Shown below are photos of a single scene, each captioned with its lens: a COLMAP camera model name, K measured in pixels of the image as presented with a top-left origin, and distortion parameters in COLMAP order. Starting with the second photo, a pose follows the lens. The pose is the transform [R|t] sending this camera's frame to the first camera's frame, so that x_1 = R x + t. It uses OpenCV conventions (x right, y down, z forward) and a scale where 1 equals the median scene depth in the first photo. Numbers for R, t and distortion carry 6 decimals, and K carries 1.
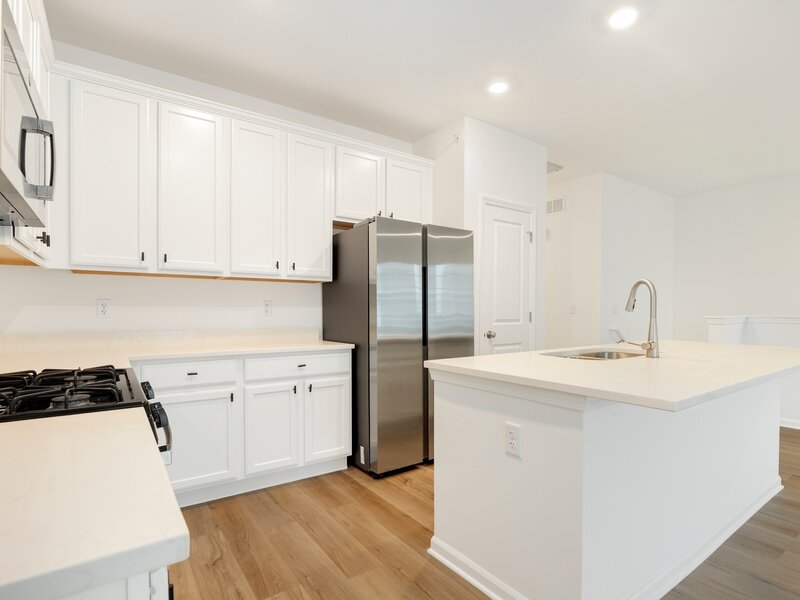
lens RADIAL K [[421.0, 0, 412.4], [0, 421.0, 320.8], [0, 0, 1]] dist [-0.017306, 0.001517]
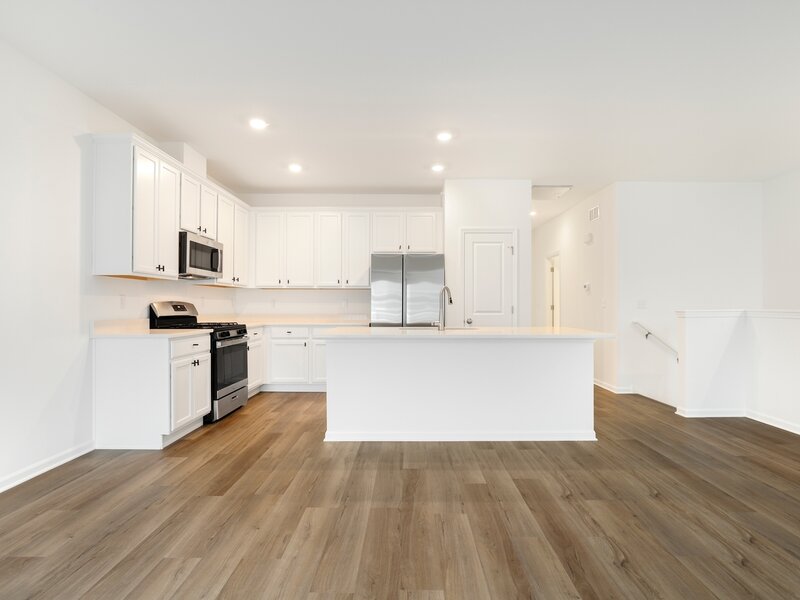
lens RADIAL K [[421.0, 0, 403.7], [0, 421.0, 301.9], [0, 0, 1]] dist [-0.017306, 0.001517]
pose [[0.802773, -0.004741, -0.596266, 1.197795], [-0.014456, 0.999520, -0.027410, 0.012851], [0.596109, 0.030623, 0.802319, -0.425041]]
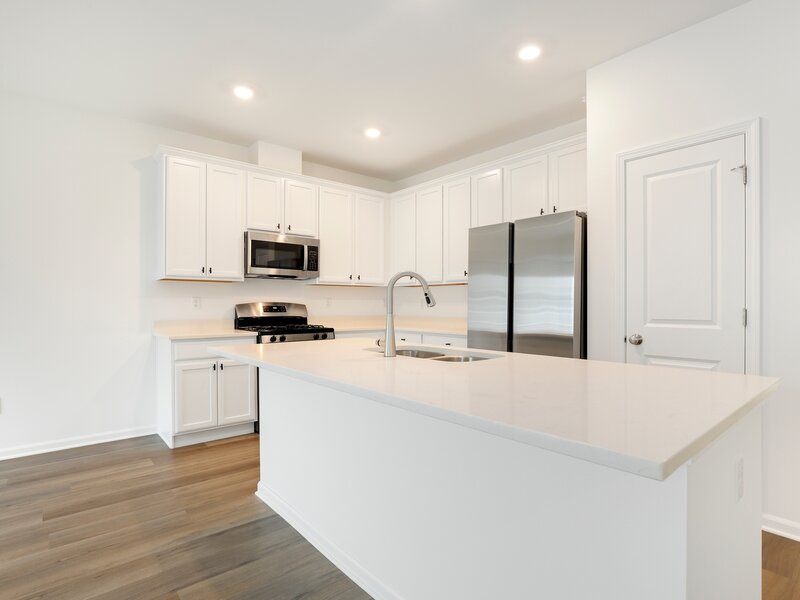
lens RADIAL K [[421.0, 0, 400.1], [0, 421.0, 306.4], [0, 0, 1]] dist [-0.017306, 0.001517]
pose [[0.072506, 0.005181, -0.997354, 1.188917], [-0.022497, 0.999741, 0.003558, -0.022905], [0.997114, 0.022180, 0.072604, 0.752259]]
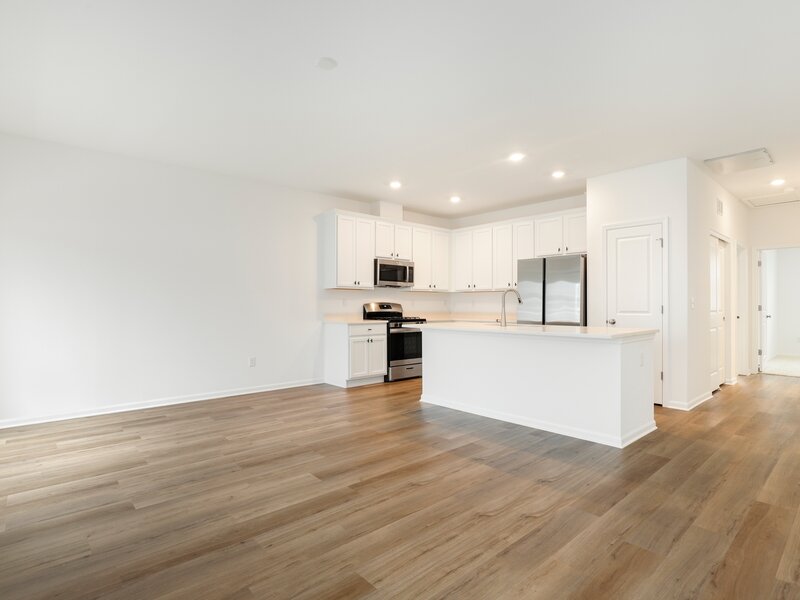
lens RADIAL K [[421.0, 0, 398.0], [0, 421.0, 304.1], [0, 0, 1]] dist [-0.017306, 0.001517]
pose [[0.090023, -0.002316, -0.995937, 2.076014], [-0.023025, 0.999725, -0.004406, -0.003382], [0.995674, 0.023328, 0.089945, 0.222865]]
